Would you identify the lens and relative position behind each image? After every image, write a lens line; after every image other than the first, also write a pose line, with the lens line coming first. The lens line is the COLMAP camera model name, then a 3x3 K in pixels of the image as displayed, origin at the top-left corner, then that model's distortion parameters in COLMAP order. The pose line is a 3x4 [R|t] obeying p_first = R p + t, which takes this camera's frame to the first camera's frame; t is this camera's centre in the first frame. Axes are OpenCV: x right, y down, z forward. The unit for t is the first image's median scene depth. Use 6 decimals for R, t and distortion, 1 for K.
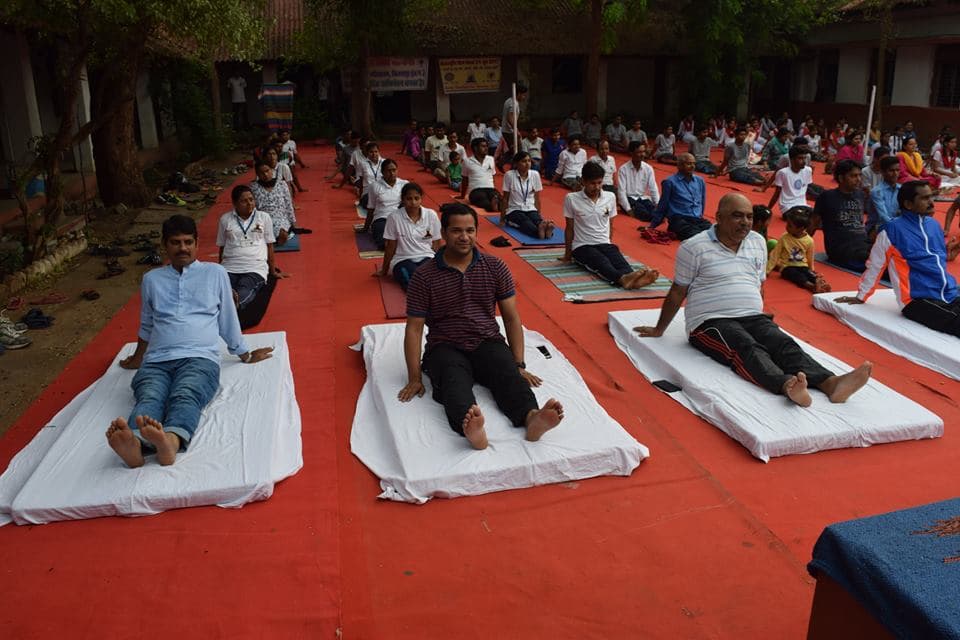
lens RADIAL K [[749.8, 0, 474.3], [0, 749.8, 319.7], [0, 0, 1]] dist [-0.095212, 0.020611]
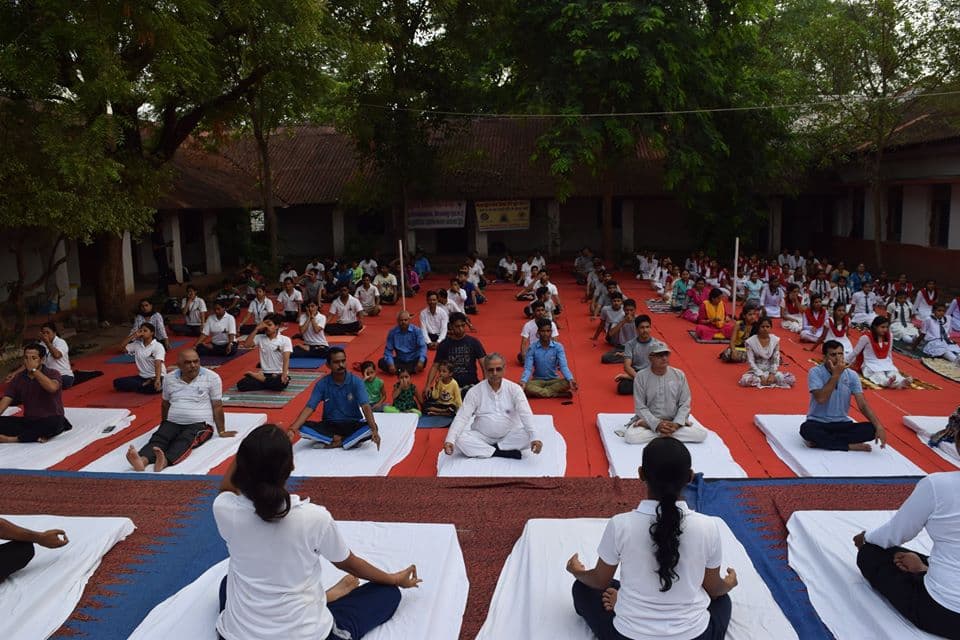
lens RADIAL K [[749.8, 0, 474.3], [0, 749.8, 319.7], [0, 0, 1]] dist [-0.095212, 0.020611]
pose [[0.959541, 0.039805, -0.278743, 0.287408], [-0.080579, 0.987373, -0.136388, -0.009999], [0.269794, 0.153331, 0.950632, -0.084588]]
